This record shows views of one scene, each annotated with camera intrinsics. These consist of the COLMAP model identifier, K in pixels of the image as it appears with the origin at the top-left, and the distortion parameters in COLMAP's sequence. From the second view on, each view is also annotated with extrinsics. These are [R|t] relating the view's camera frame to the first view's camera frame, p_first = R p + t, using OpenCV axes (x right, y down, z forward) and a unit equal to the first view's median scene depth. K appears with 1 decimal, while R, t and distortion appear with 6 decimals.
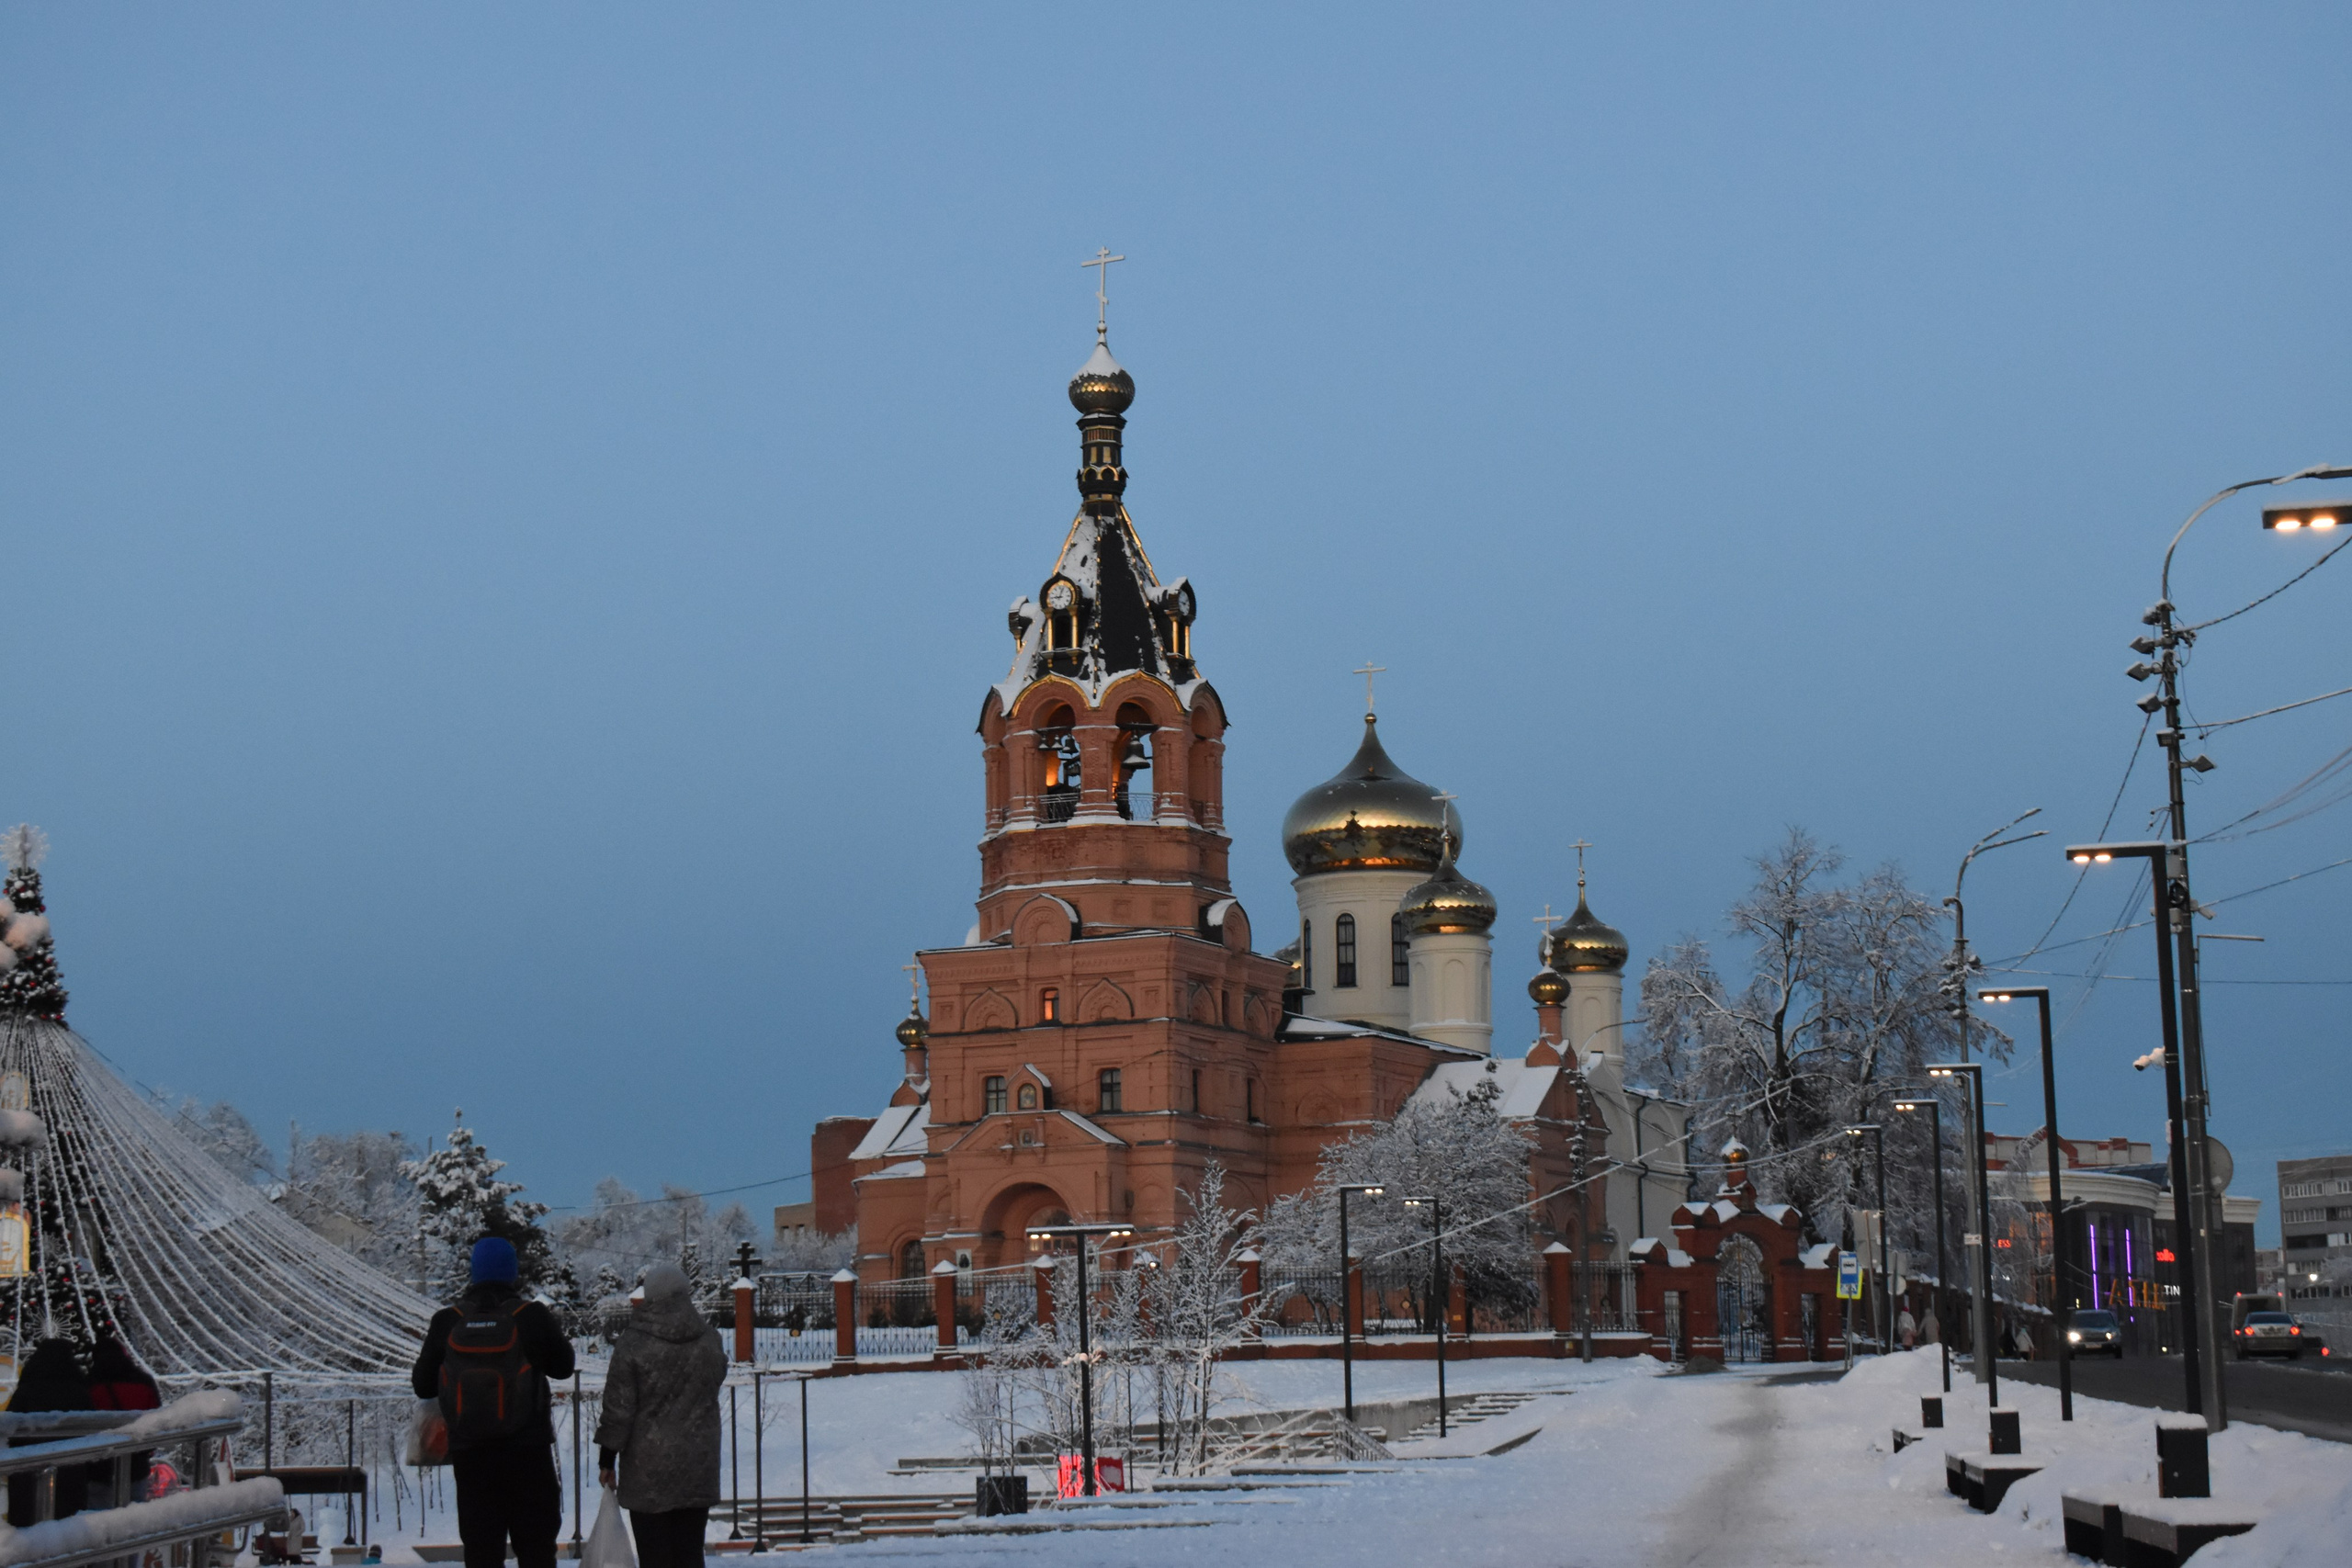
lens RADIAL K [[4090.0, 0, 1176.4], [0, 4090.0, 784.3], [0, 0, 1]] dist [0.000949, 0.000000]
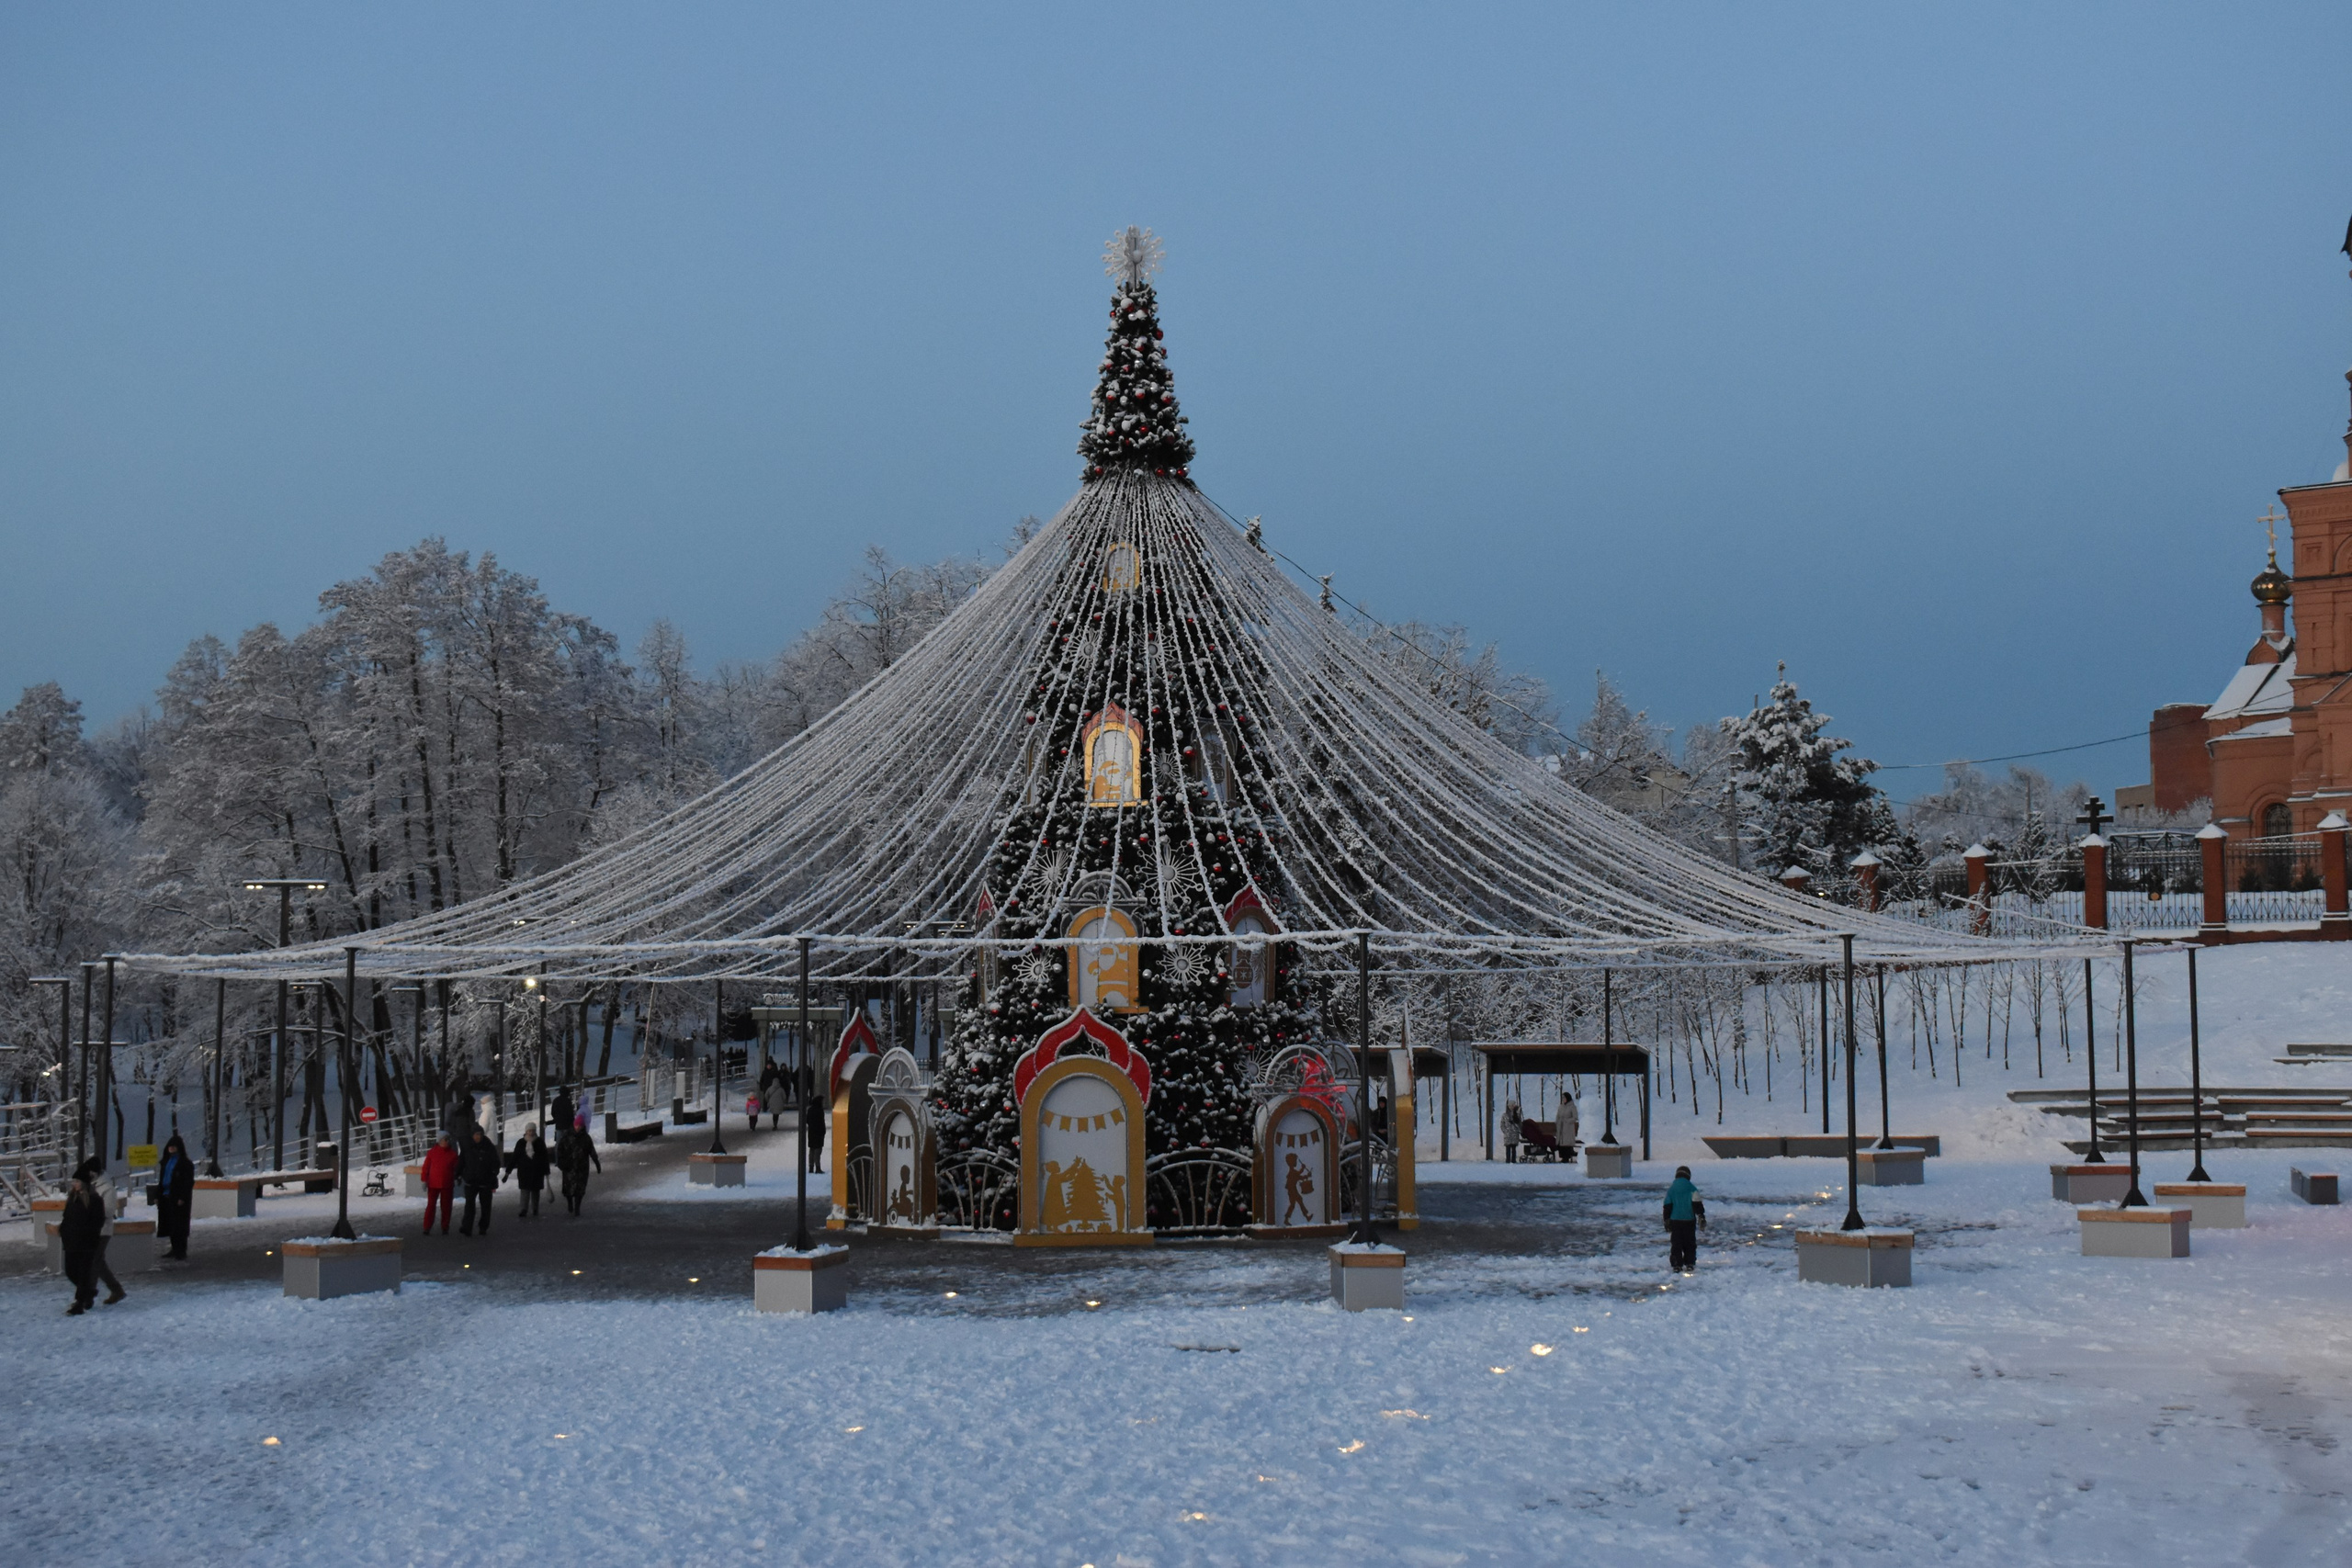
lens RADIAL K [[3486.0, 0, 1174.7], [0, 3486.0, 783.3], [0, 0, 1]] dist [-0.003678, 0.000000]
pose [[0.935817, -0.004611, -0.352455, -0.023509], [0.039402, 0.995016, 0.091601, 0.029696], [0.350276, -0.099609, 0.931335, 0.207304]]
